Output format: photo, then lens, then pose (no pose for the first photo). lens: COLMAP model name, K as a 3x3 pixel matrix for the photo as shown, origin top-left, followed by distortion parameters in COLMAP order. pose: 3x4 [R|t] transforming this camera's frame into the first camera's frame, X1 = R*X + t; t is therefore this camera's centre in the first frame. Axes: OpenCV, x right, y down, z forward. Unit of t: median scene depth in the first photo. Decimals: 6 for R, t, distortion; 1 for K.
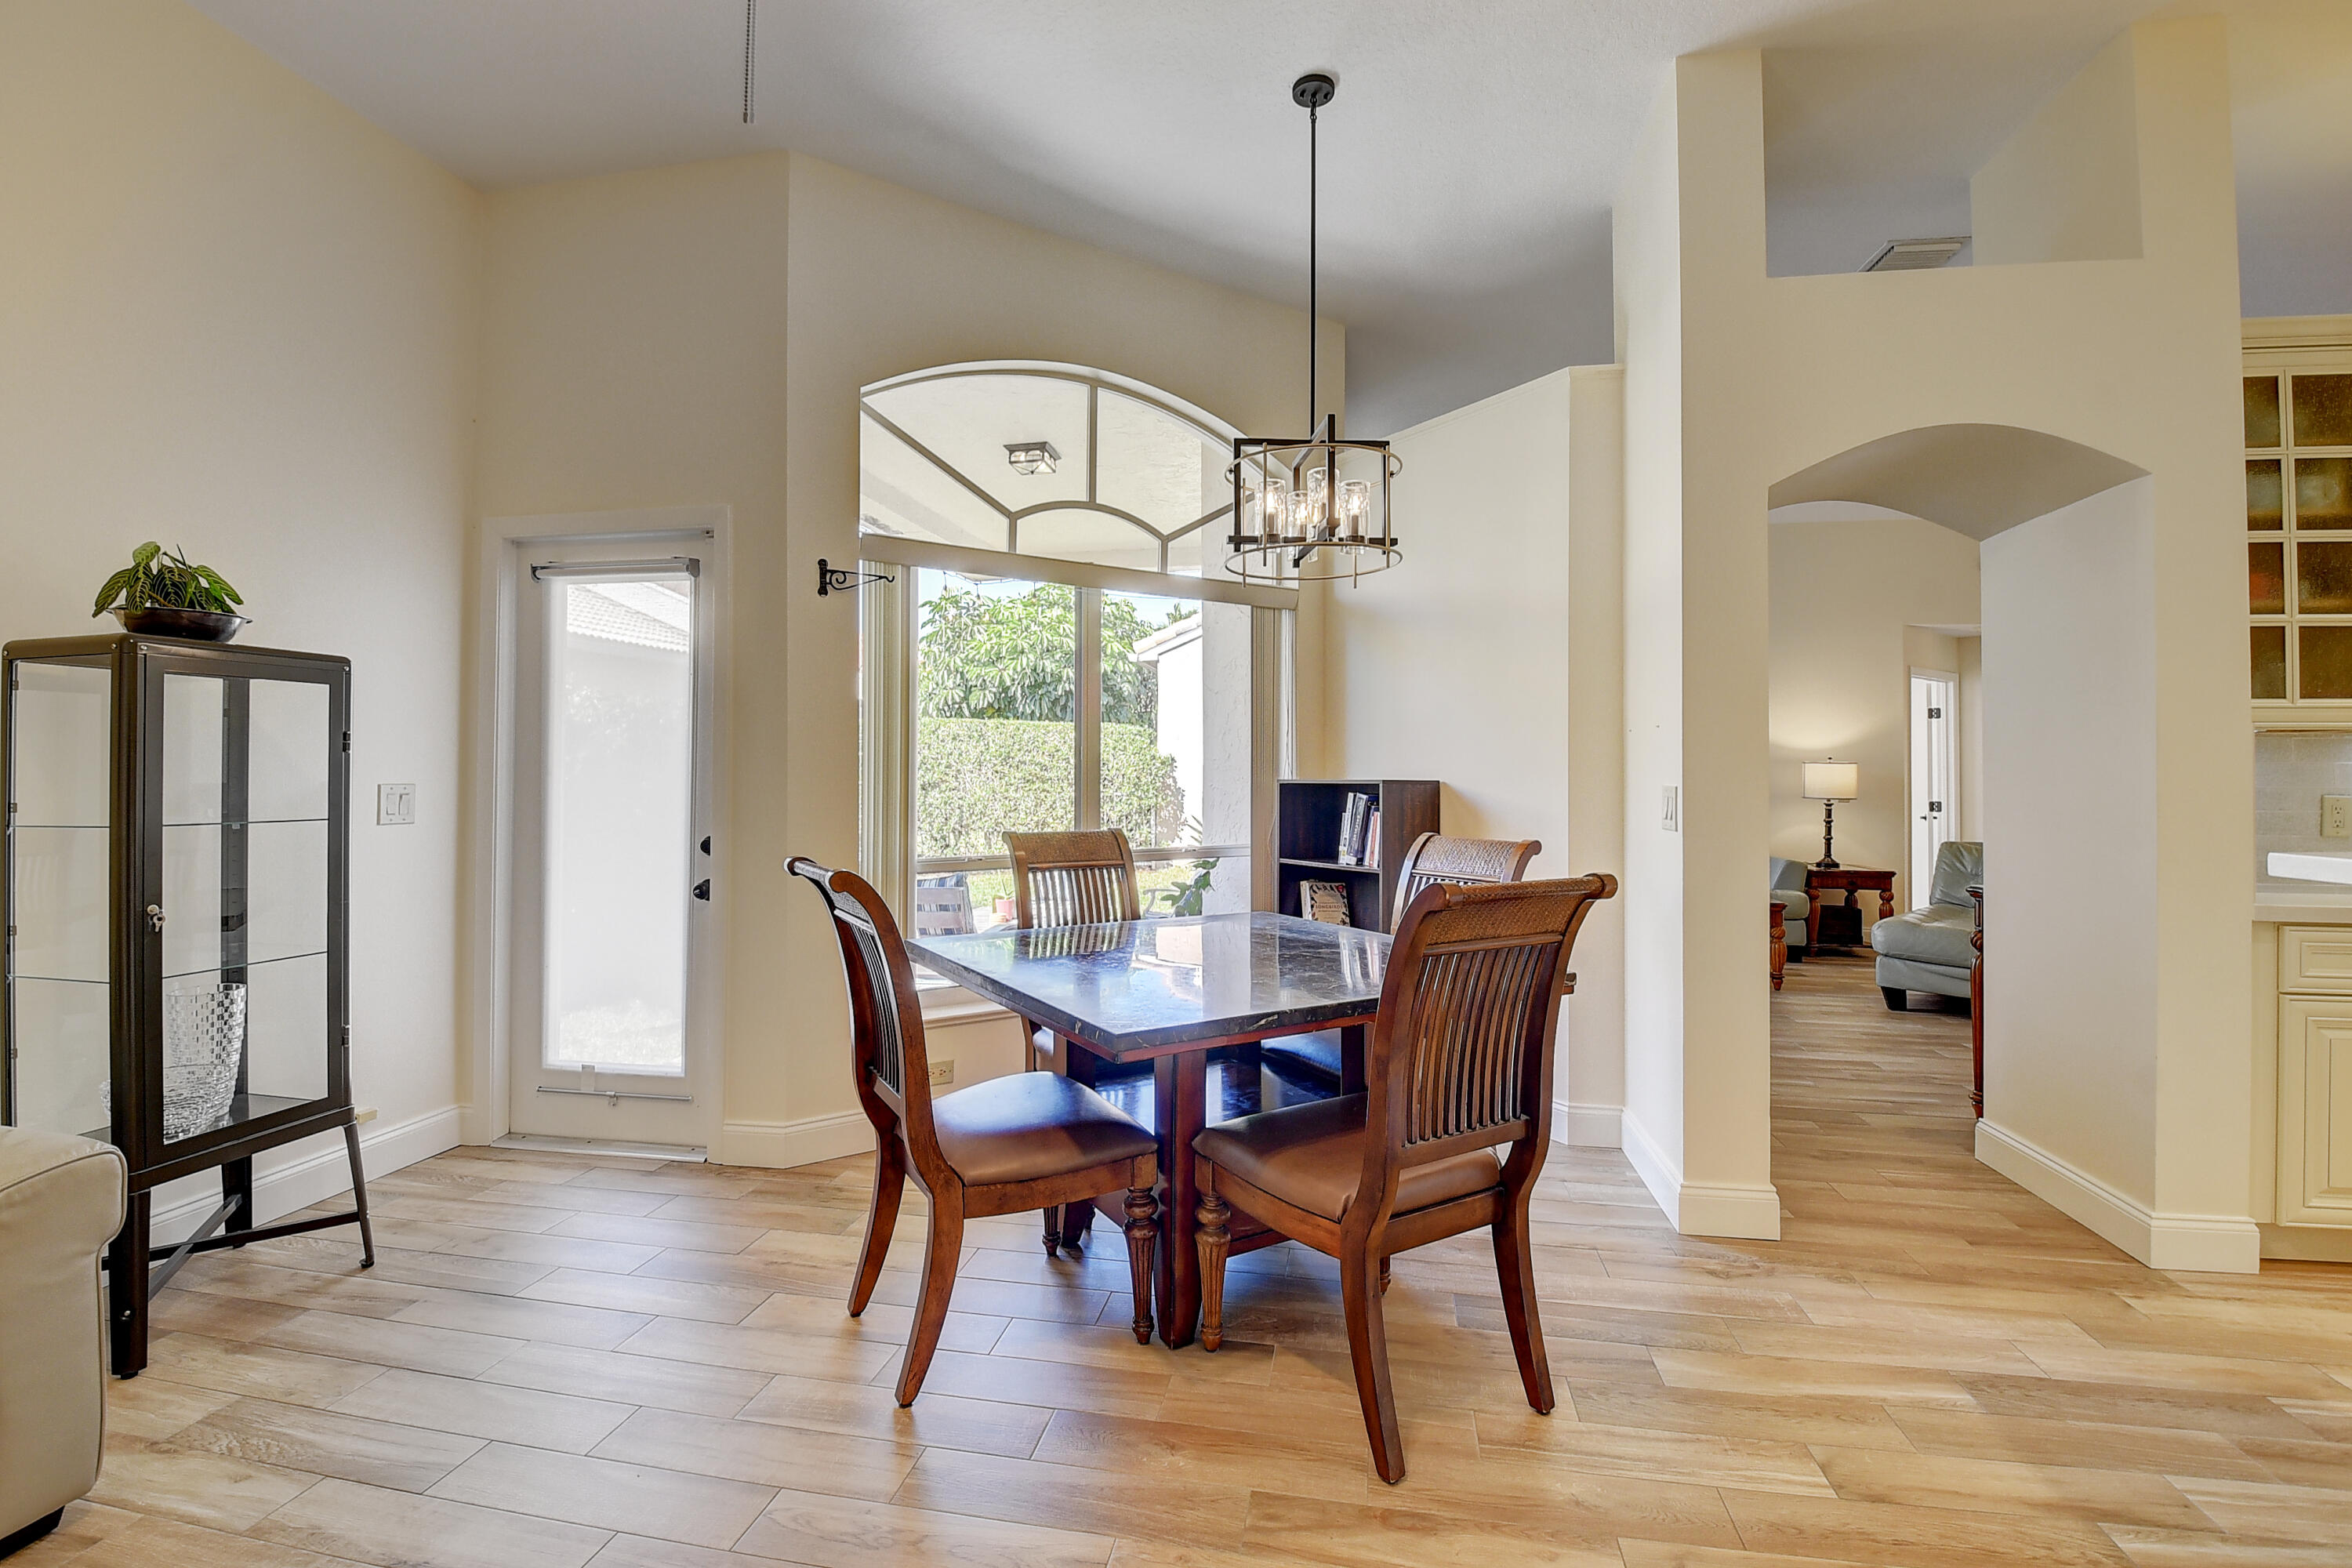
lens RADIAL K [[1046.9, 0, 1190.9], [0, 1046.9, 768.6], [0, 0, 1]] dist [-0.031551, -0.002104]
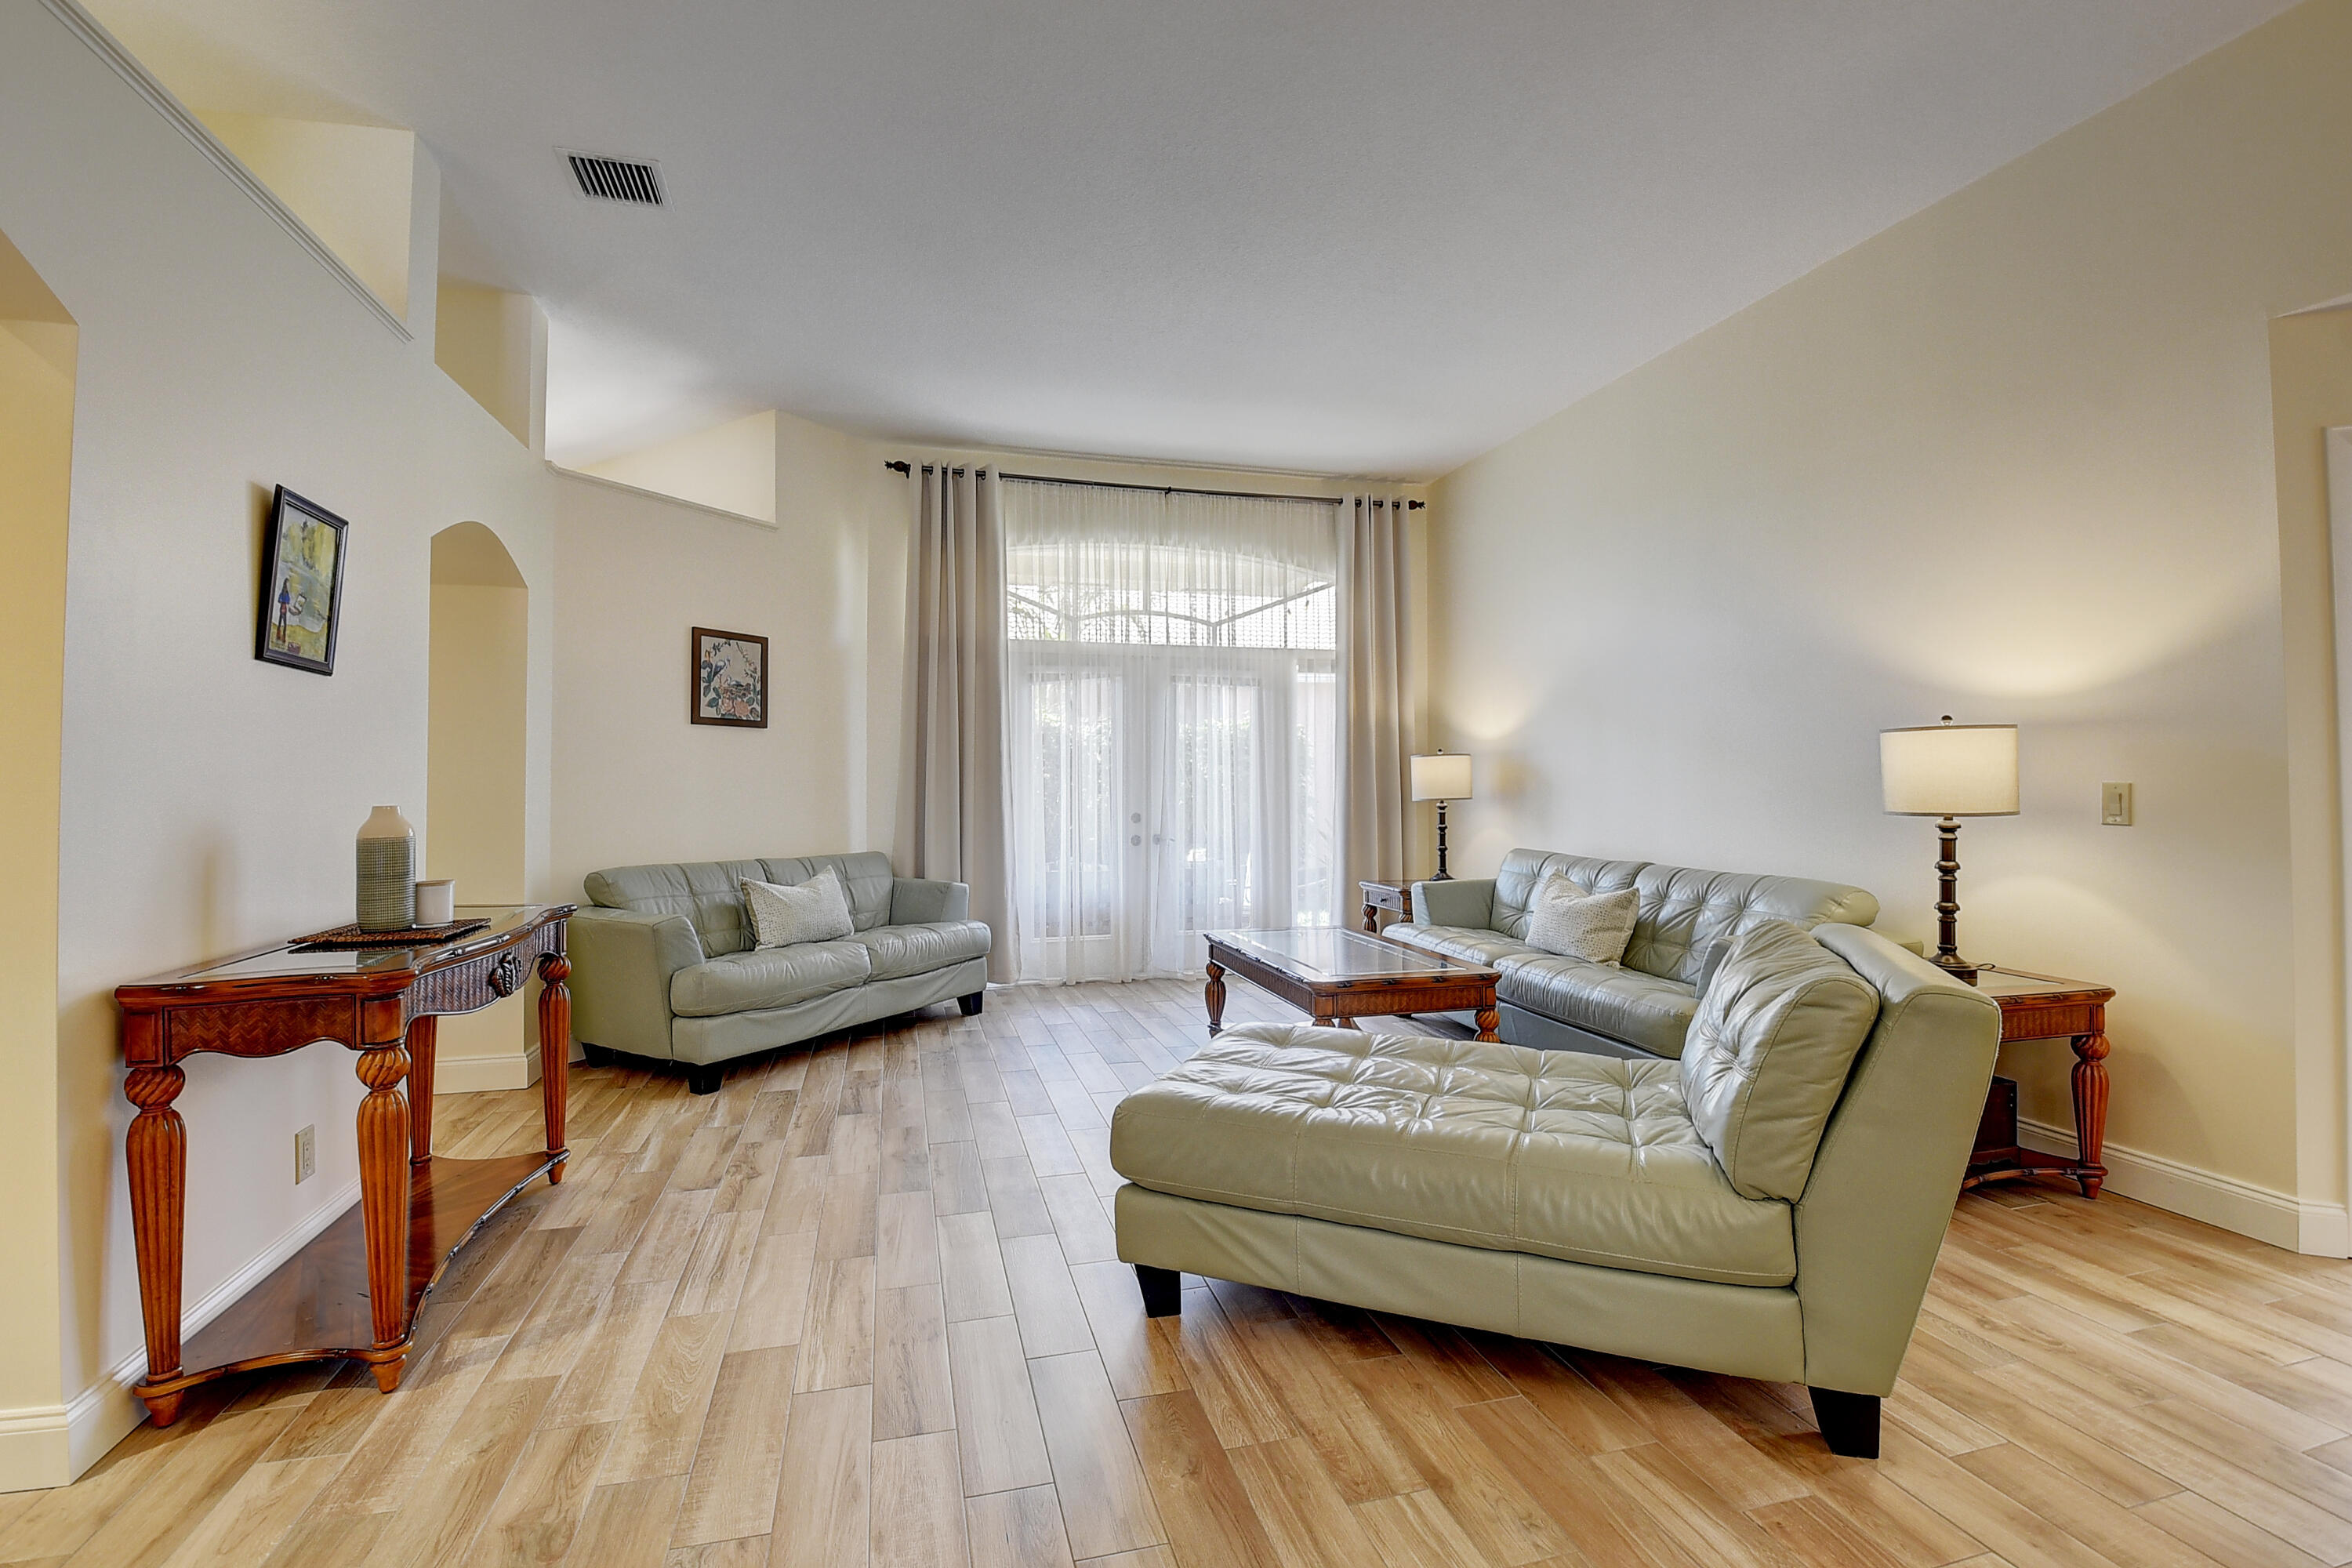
lens RADIAL K [[1046.9, 0, 1174.2], [0, 1046.9, 770.5], [0, 0, 1]] dist [-0.031551, -0.002104]
pose [[0.425682, -0.019332, -0.904666, 0.898448], [0.007621, 0.999813, -0.017779, 0.016528], [0.904841, 0.000674, 0.425750, 0.550918]]
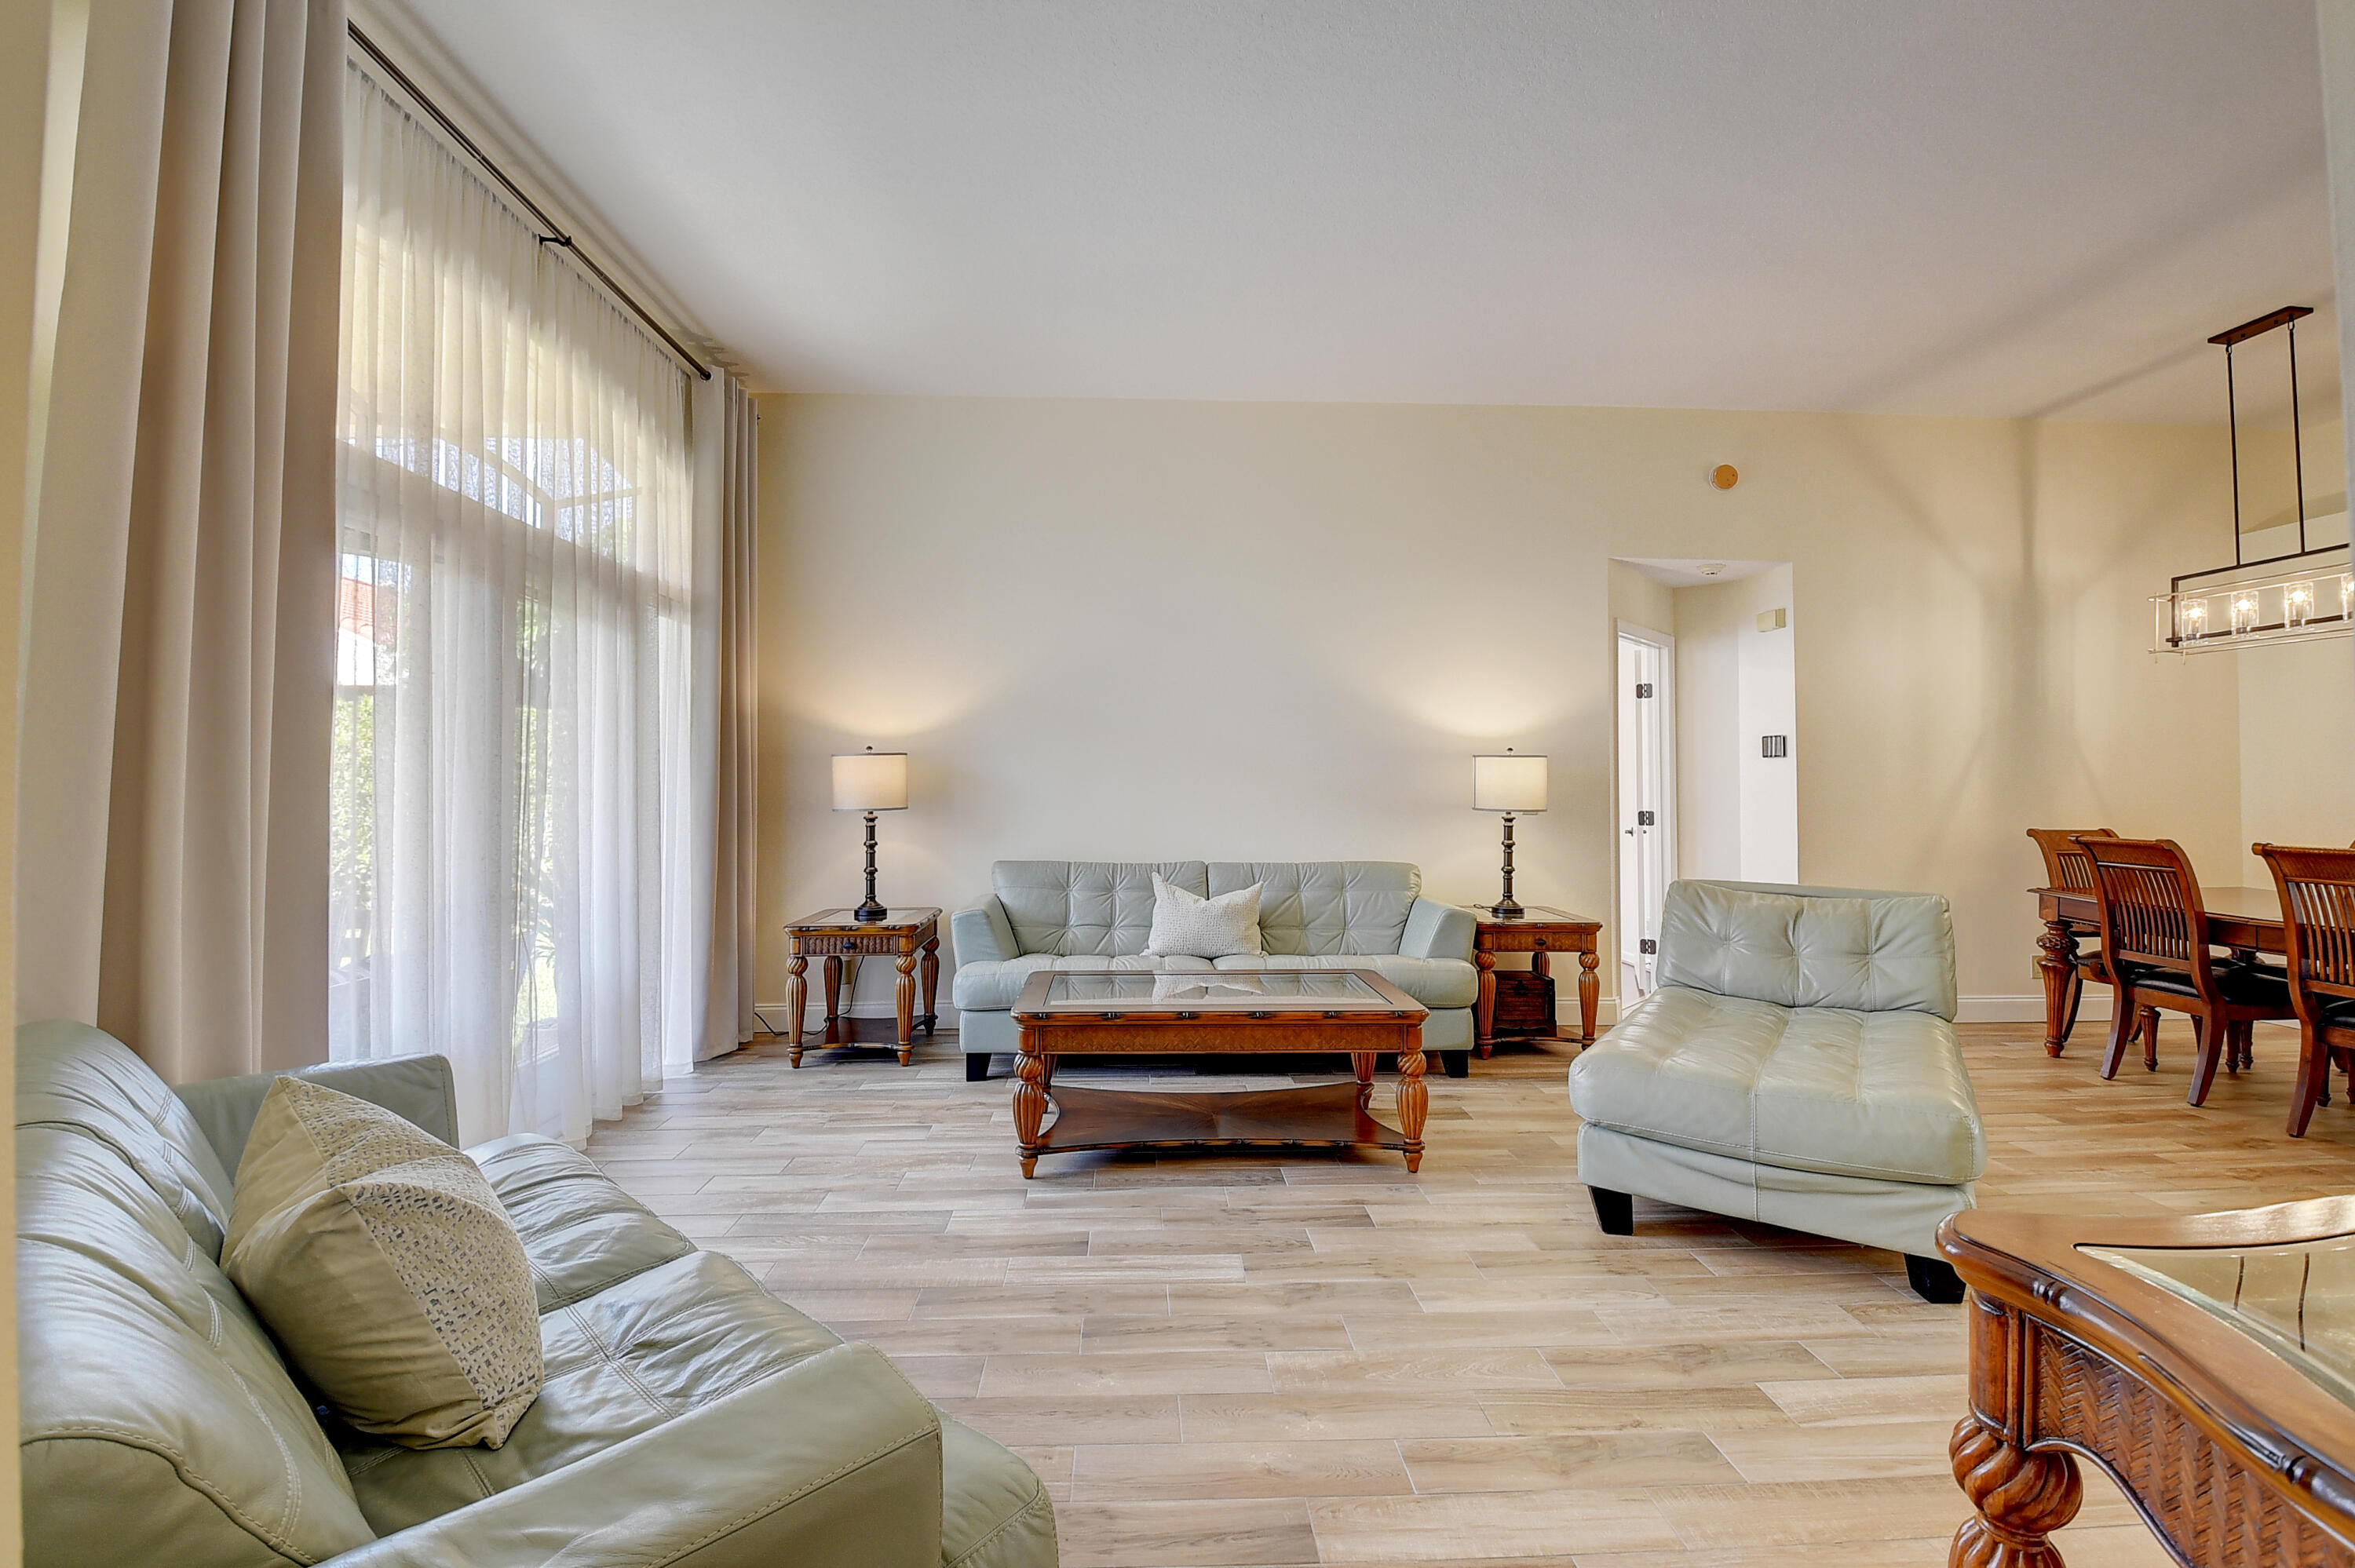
lens RADIAL K [[1048.1, 0, 1169.9], [0, 1048.1, 770.4], [0, 0, 1]] dist [-0.031551, -0.002104]
pose [[0.975188, -0.001068, 0.221377, 0.262673], [0.001189, 0.999999, -0.000413, 0.003290], [-0.221377, 0.000666, 0.975188, 0.404022]]
